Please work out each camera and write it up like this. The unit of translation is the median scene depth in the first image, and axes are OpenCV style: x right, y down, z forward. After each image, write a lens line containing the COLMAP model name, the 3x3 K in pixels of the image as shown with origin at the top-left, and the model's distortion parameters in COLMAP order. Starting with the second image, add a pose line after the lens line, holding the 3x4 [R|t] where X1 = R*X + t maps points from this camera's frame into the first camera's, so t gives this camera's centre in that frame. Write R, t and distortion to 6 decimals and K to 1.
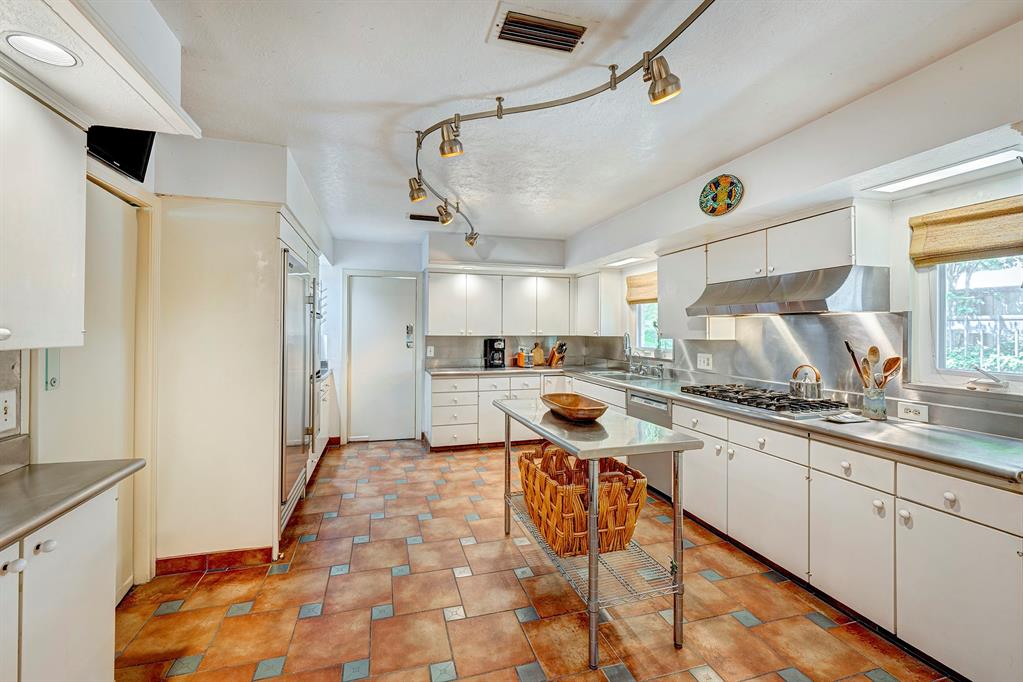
lens RADIAL K [[419.0, 0, 489.6], [0, 419.0, 328.2], [0, 0, 1]] dist [0.000762, 0.000048]
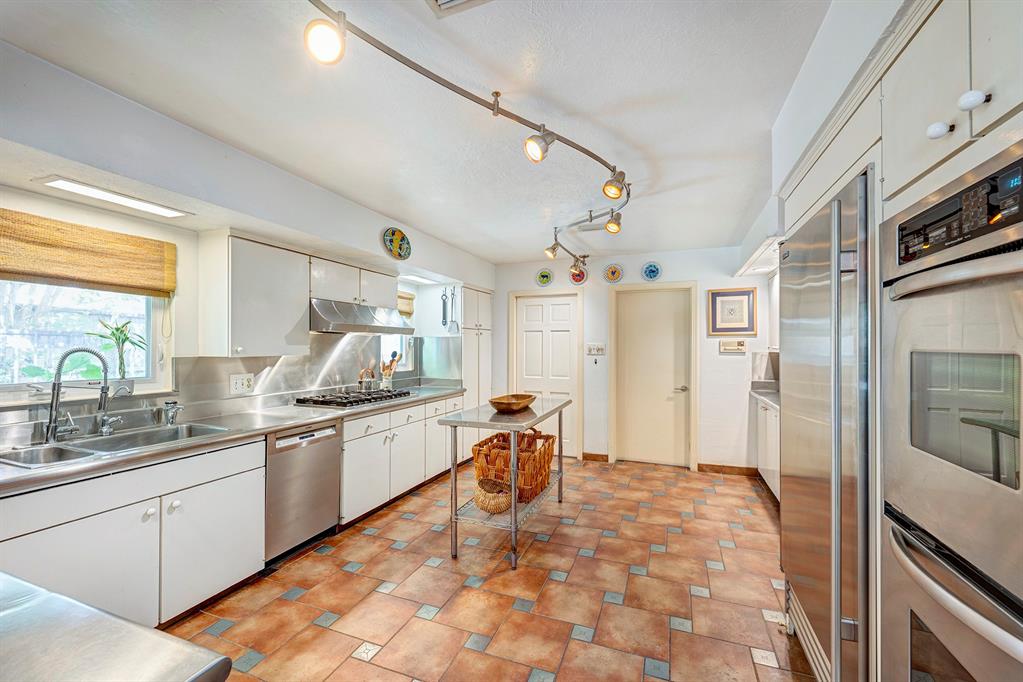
lens RADIAL K [[419.0, 0, 509.0], [0, 419.0, 344.7], [0, 0, 1]] dist [0.000762, 0.000048]
pose [[-0.808511, -0.002098, 0.588477, -0.509953], [-0.007828, 0.999944, -0.007191, 0.009238], [-0.588429, -0.010420, -0.808482, 1.837262]]
